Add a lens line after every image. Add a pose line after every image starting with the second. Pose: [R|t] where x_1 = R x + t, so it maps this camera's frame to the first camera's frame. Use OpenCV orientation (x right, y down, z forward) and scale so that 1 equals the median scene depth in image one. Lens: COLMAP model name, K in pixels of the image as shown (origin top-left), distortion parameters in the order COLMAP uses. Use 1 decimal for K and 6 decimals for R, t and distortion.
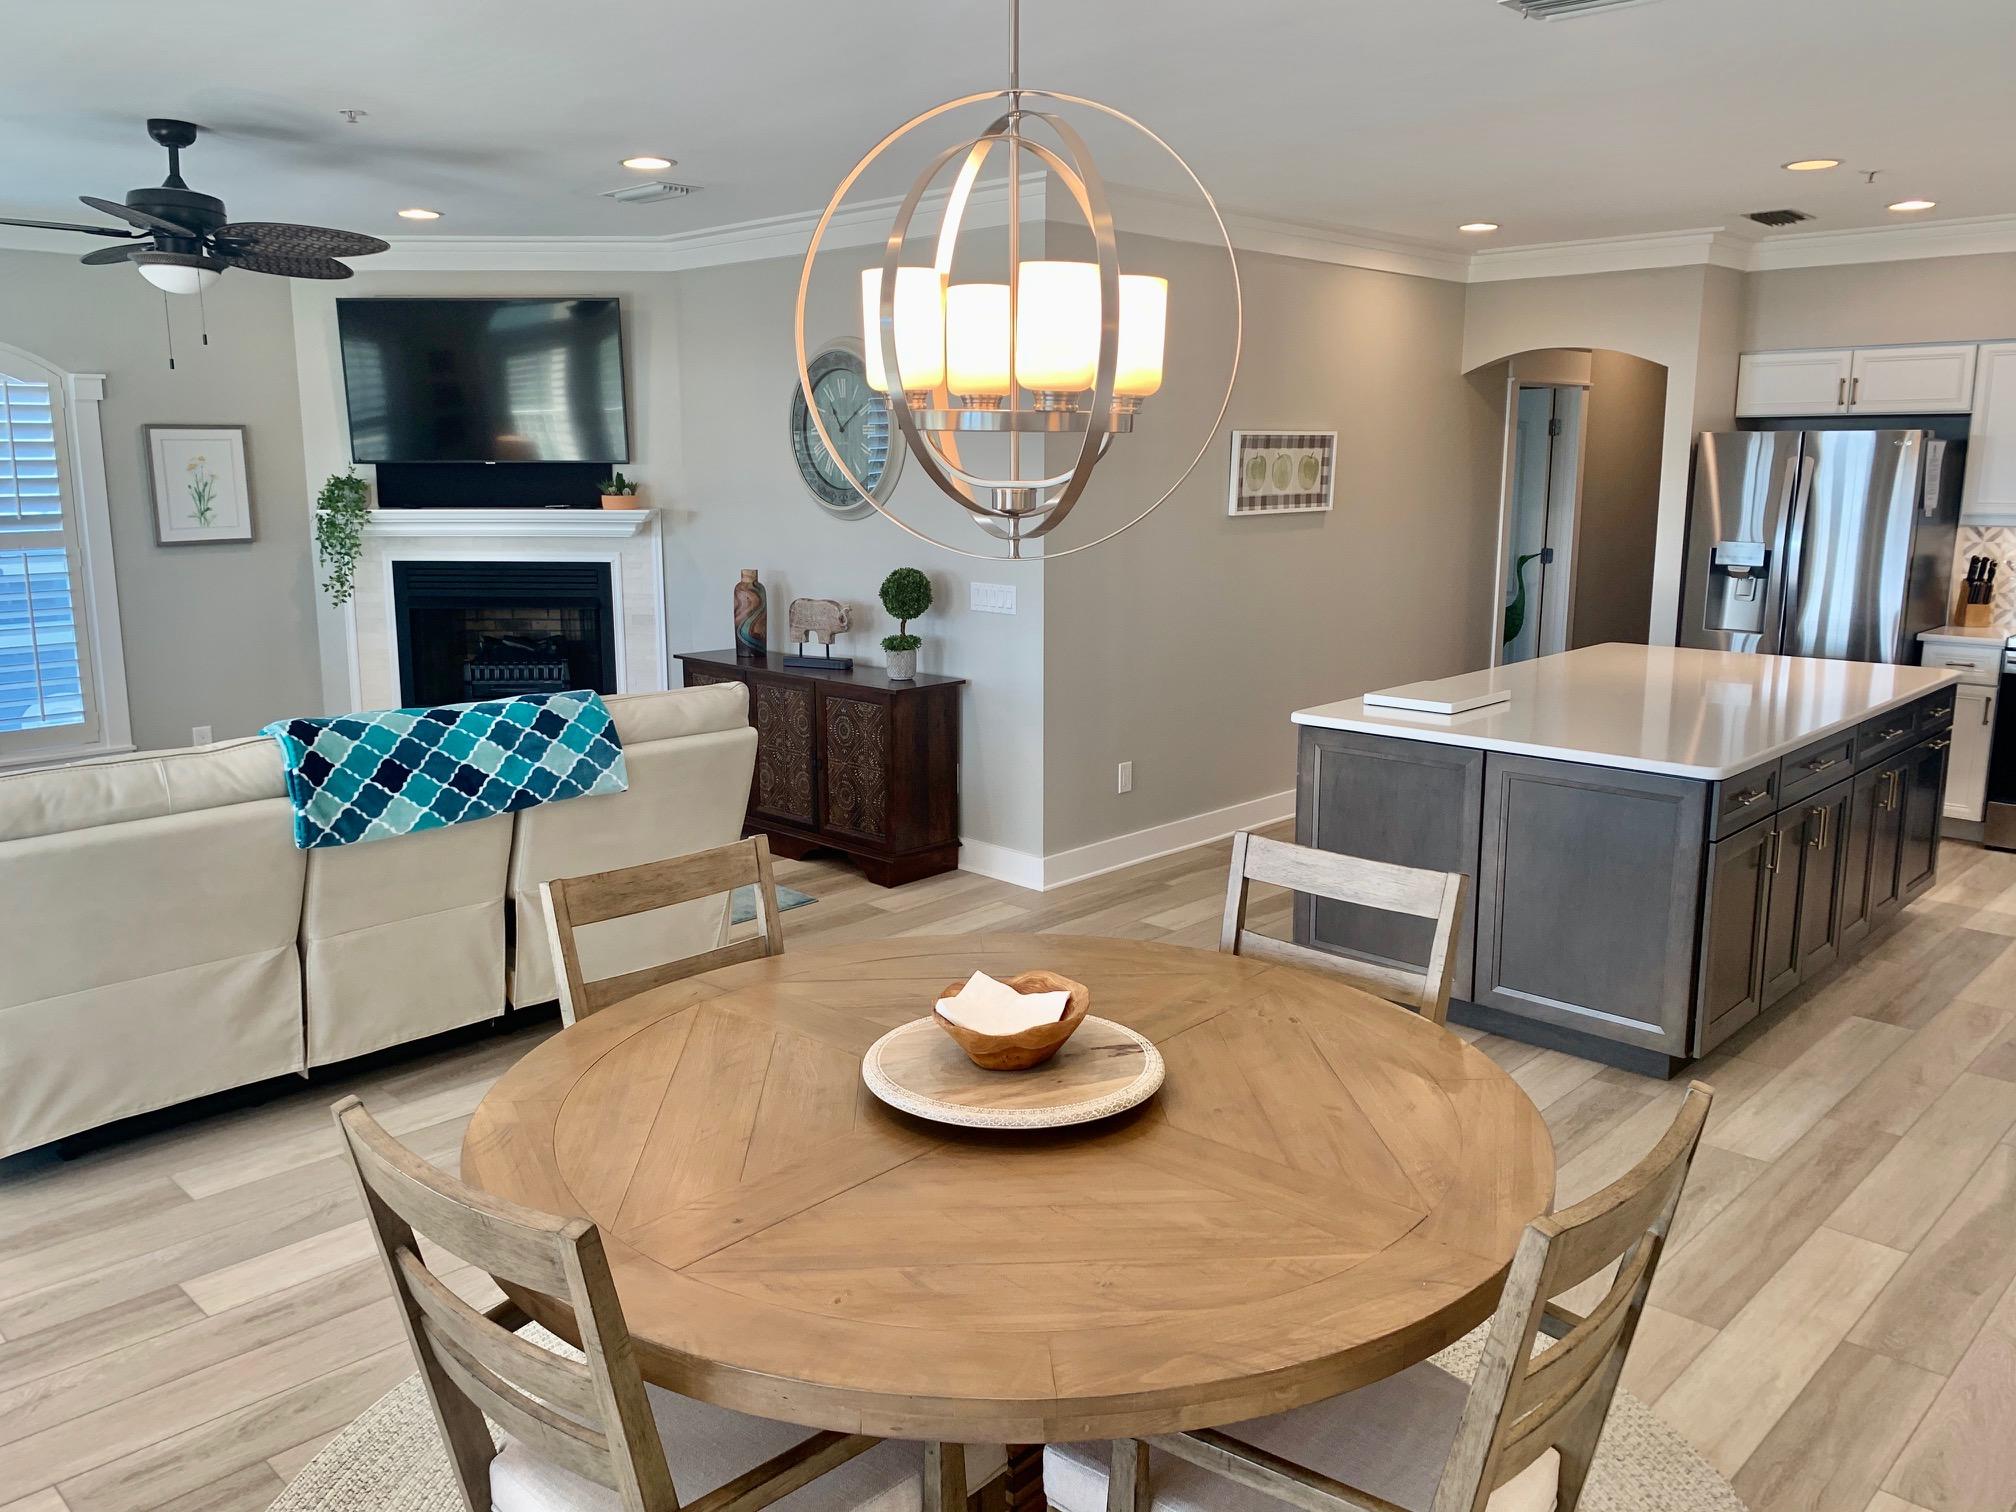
lens RADIAL K [[1533.0, 0, 991.1], [0, 1533.0, 744.5], [0, 0, 1]] dist [0.049800, -0.060520]
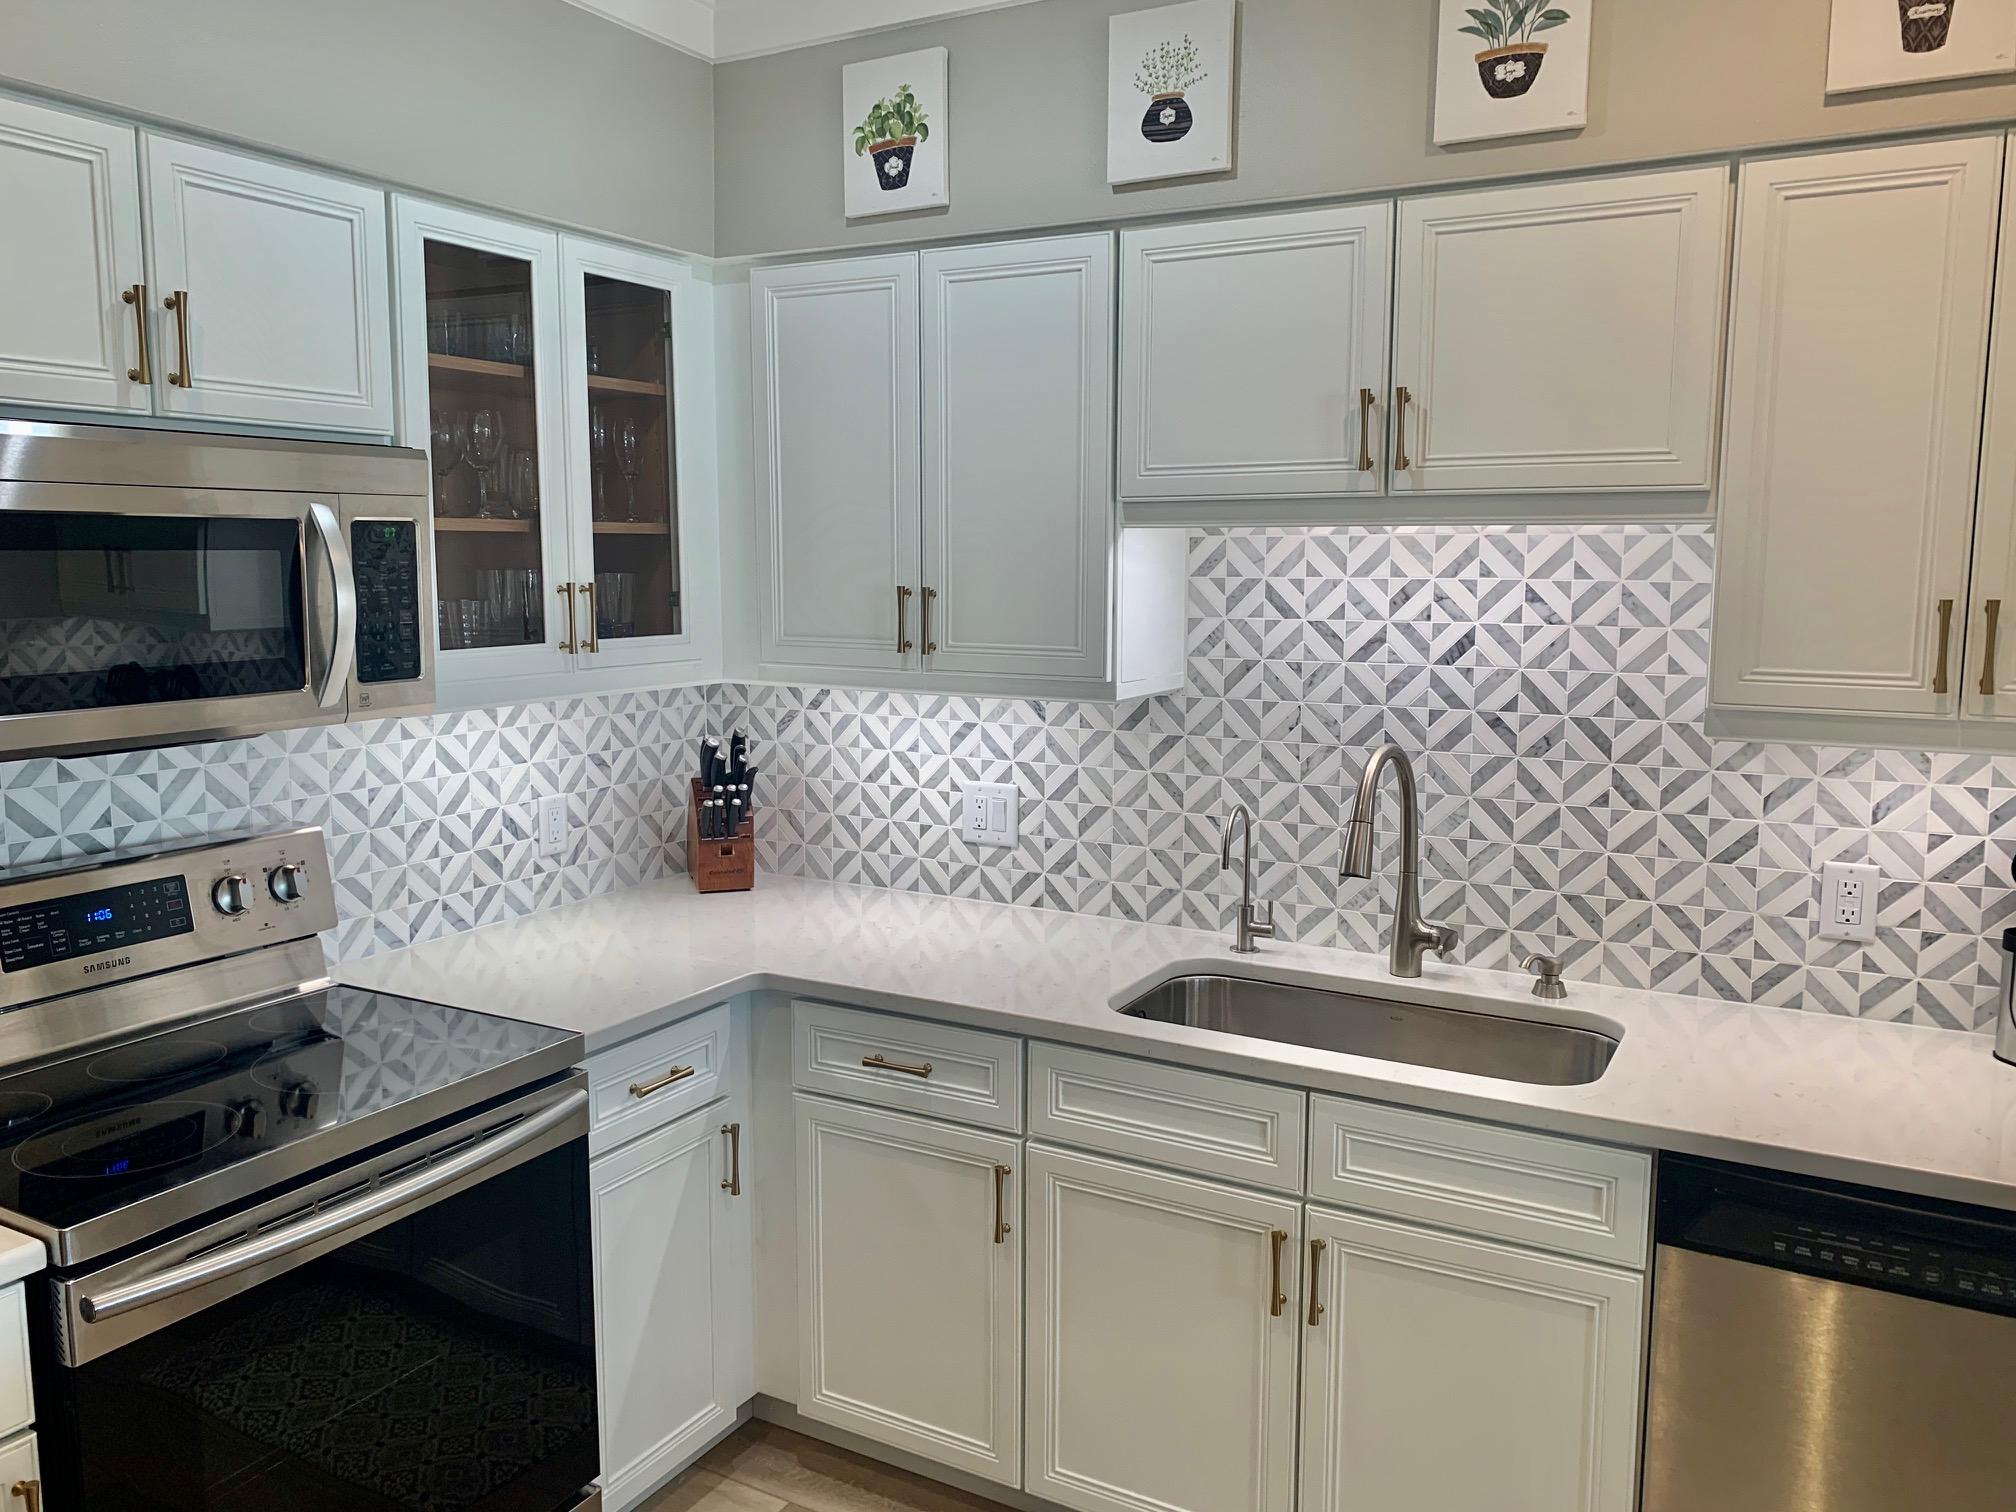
lens RADIAL K [[1533.0, 0, 1007.6], [0, 1533.0, 743.5], [0, 0, 1]] dist [0.049800, -0.060520]
pose [[-0.262026, -0.120092, 0.957560, 0.368288], [0.175139, 0.969834, 0.169556, -0.150783], [-0.949036, 0.212134, -0.233089, 0.847085]]
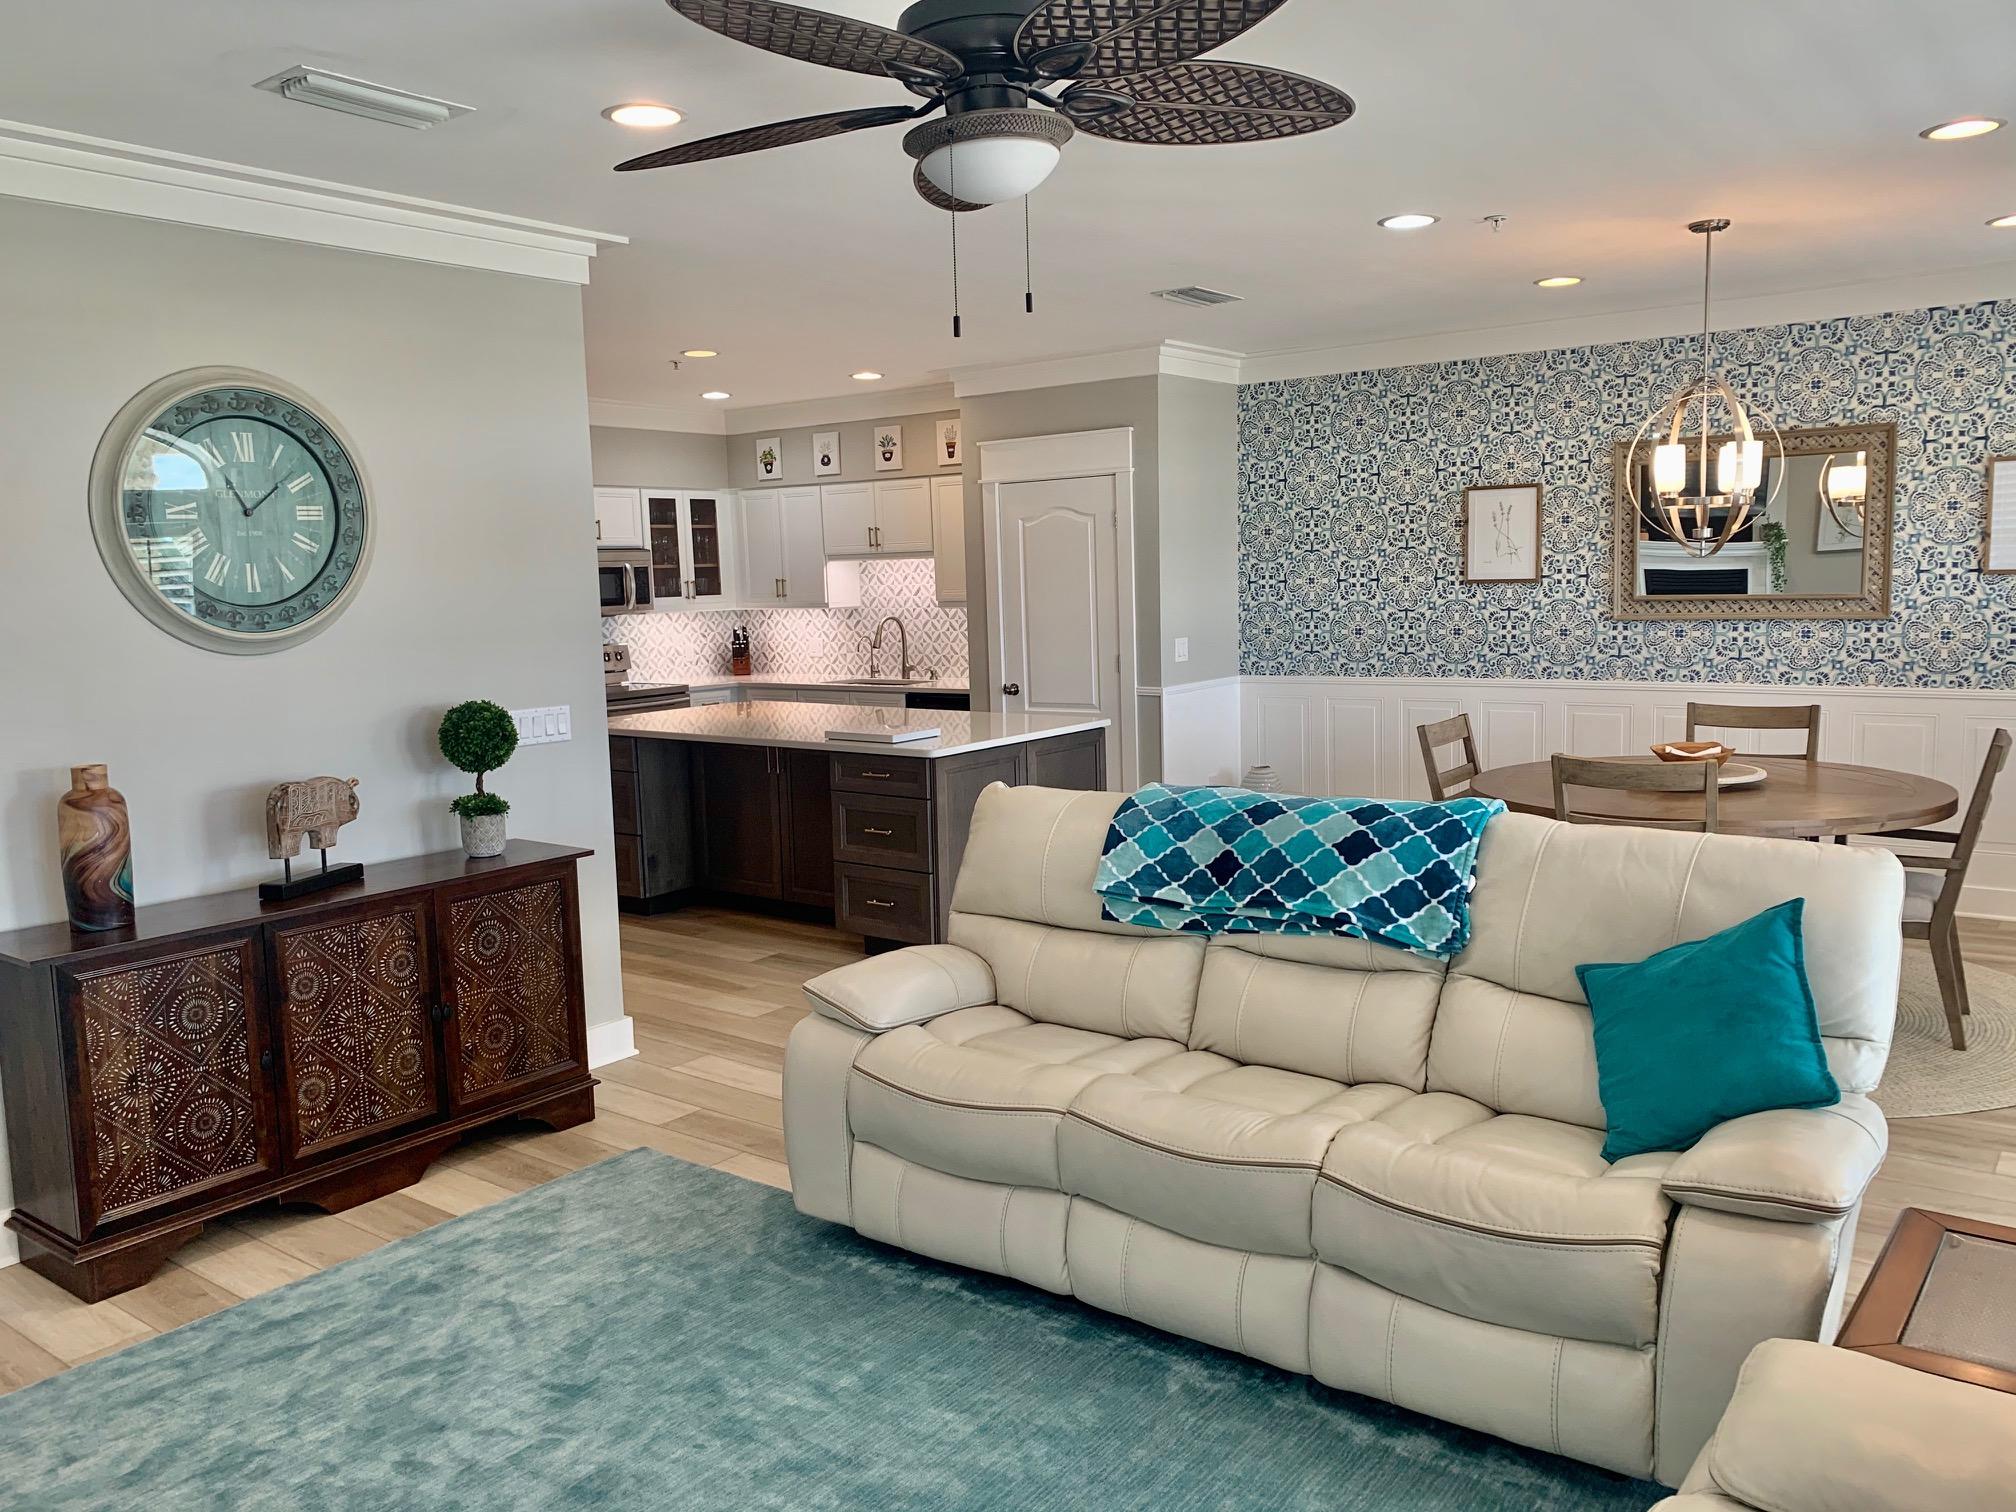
lens RADIAL K [[1533.0, 0, 1001.1], [0, 1533.0, 756.5], [0, 0, 1]] dist [0.049800, -0.060520]
pose [[-0.124435, -0.116192, 0.985401, -0.719003], [0.214600, 0.966462, 0.141058, -0.124553], [-0.968743, 0.229020, -0.095327, 0.742242]]
